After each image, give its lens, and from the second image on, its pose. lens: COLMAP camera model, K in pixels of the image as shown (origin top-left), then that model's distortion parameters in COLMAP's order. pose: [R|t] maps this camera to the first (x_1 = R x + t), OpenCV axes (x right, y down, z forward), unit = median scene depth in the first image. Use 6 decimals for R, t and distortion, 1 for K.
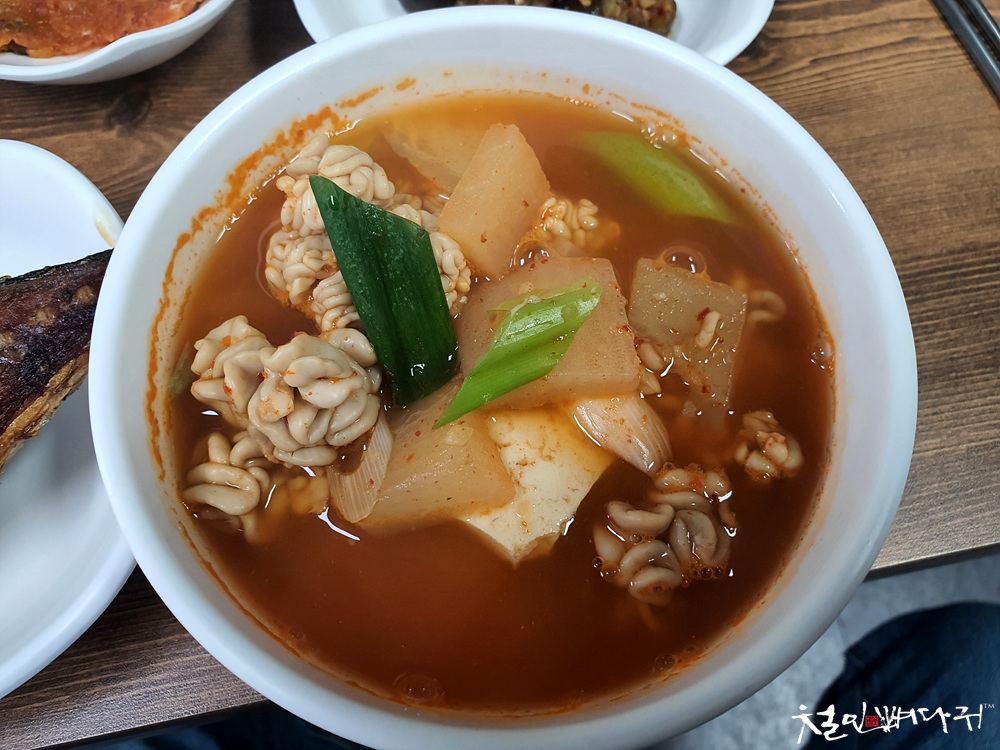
lens RADIAL K [[805.0, 0, 500.1], [0, 805.0, 376.5], [0, 0, 1]] dist [-0.013705, 0.036362]
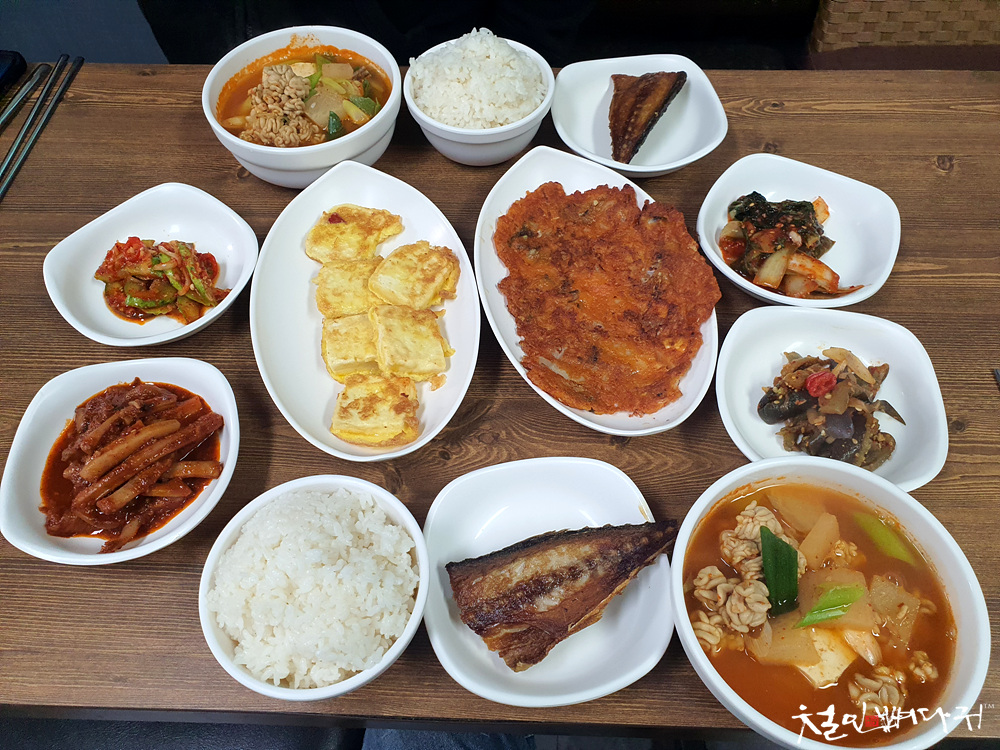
lens RADIAL K [[805.0, 0, 498.4], [0, 805.0, 371.8], [0, 0, 1]] dist [-0.013705, 0.036362]
pose [[0.970400, 0.182110, -0.158619, -0.704321], [-0.209432, 0.961630, -0.177218, -0.071853], [0.120259, 0.205193, 0.971305, -1.739740]]
